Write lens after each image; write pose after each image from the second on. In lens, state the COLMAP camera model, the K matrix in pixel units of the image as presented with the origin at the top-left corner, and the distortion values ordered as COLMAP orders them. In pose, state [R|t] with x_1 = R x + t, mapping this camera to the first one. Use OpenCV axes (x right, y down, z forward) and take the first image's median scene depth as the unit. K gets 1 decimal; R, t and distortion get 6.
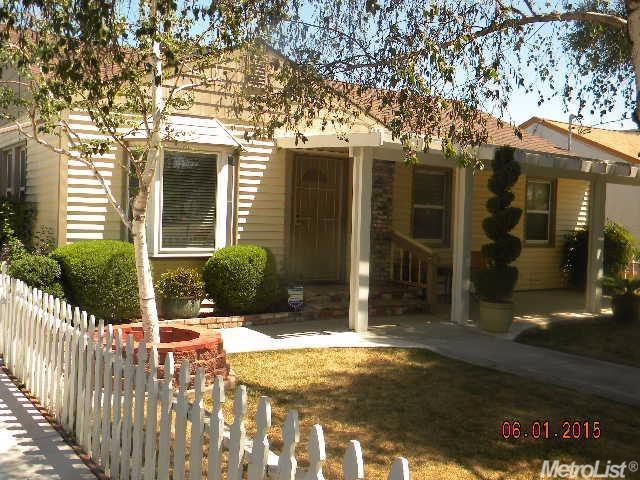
lens RADIAL K [[684.2, 0, 319.1], [0, 684.2, 238.3], [0, 0, 1]] dist [-0.018924, 0.000000]
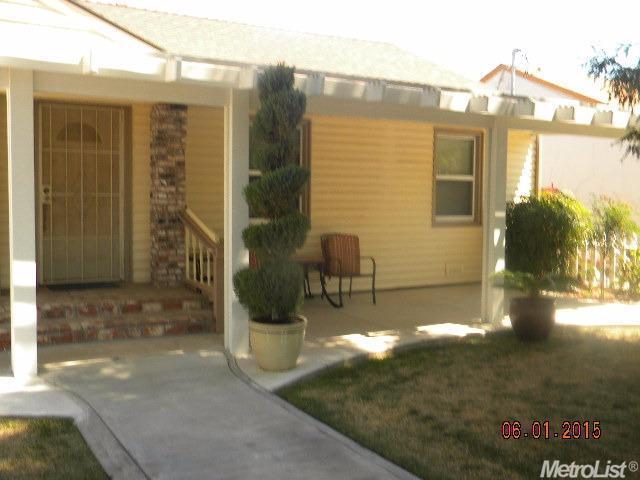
lens RADIAL K [[684.2, 0, 321.1], [0, 684.2, 241.8], [0, 0, 1]] dist [-0.018924, 0.000000]
pose [[0.995536, -0.016301, -0.092969, 0.309149], [0.020144, 0.998974, 0.040549, -0.002858], [0.092213, -0.042241, 0.994843, 0.329420]]
